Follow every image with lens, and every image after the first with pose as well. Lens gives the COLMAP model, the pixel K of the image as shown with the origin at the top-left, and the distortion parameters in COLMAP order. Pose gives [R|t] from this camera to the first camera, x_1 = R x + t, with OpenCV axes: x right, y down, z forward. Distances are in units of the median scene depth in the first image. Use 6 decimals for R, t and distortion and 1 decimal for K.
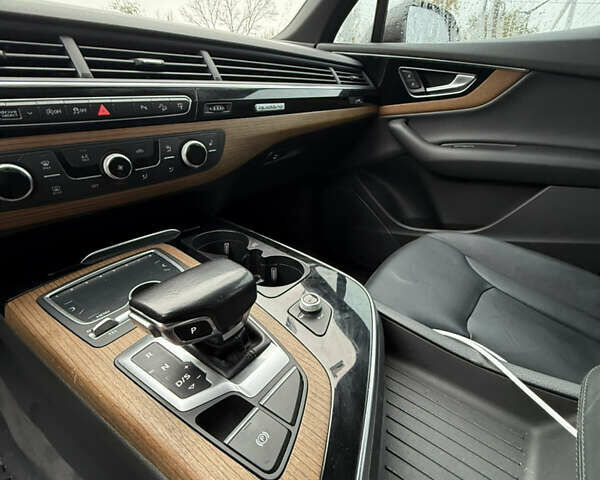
lens RADIAL K [[318.7, 0, 300.0], [0, 318.7, 240.0], [0, 0, 1]] dist [0.001054, -0.001245]
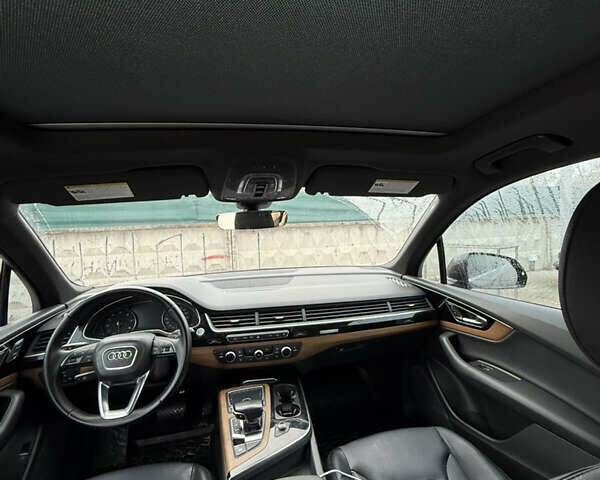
lens RADIAL K [[318.7, 0, 300.0], [0, 318.7, 240.0], [0, 0, 1]] dist [0.001054, -0.001245]
pose [[0.766488, 0.022890, -0.641850, 1.302412], [-0.241767, 0.936139, -0.255329, -0.449432], [0.595017, 0.350884, 0.723074, -1.057197]]
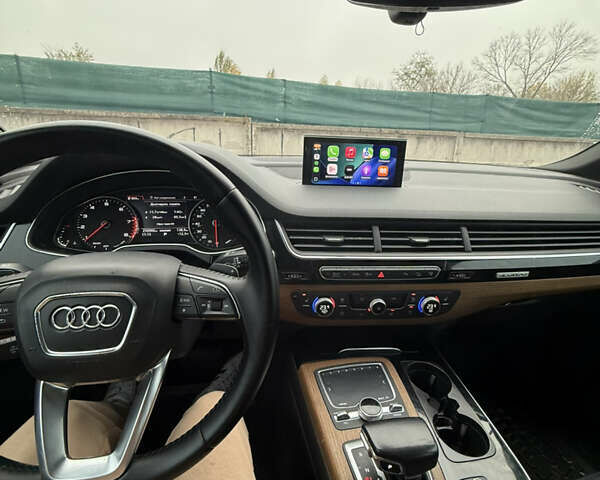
lens RADIAL K [[318.7, 0, 300.0], [0, 318.7, 240.0], [0, 0, 1]] dist [0.001054, -0.001245]
pose [[0.737567, 0.253985, -0.625689, 0.031572], [-0.322681, 0.946500, 0.003833, -0.331828], [0.593188, 0.199071, 0.780063, -0.396010]]
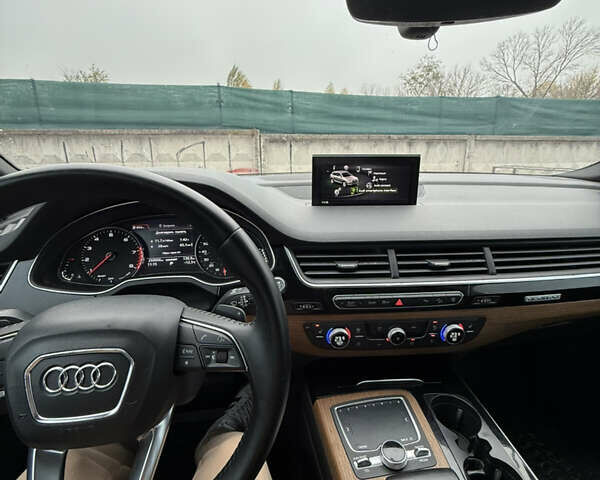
lens RADIAL K [[318.7, 0, 300.0], [0, 318.7, 240.0], [0, 0, 1]] dist [0.001054, -0.001245]
pose [[0.721501, 0.217553, -0.657348, -0.023114], [-0.295095, 0.955437, -0.007687, -0.399750], [0.626382, 0.199526, 0.753548, -0.359756]]
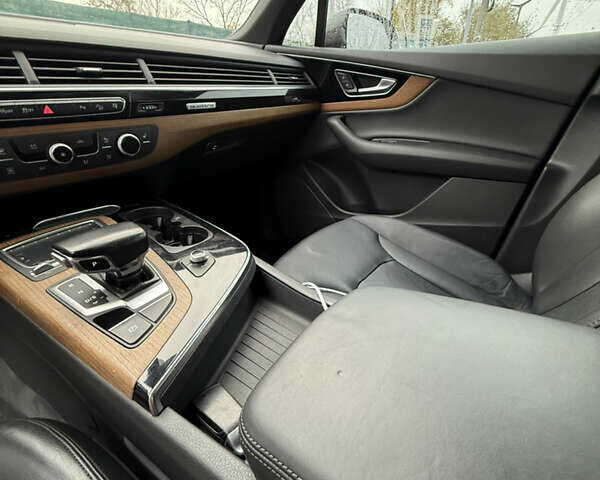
lens RADIAL K [[318.7, 0, 300.0], [0, 318.7, 240.0], [0, 0, 1]] dist [0.001054, -0.001245]
pose [[0.999450, 0.013197, 0.030430, 0.279596], [-0.014151, 0.999408, 0.031357, 0.050040], [-0.029999, -0.031770, 0.999045, -0.254830]]
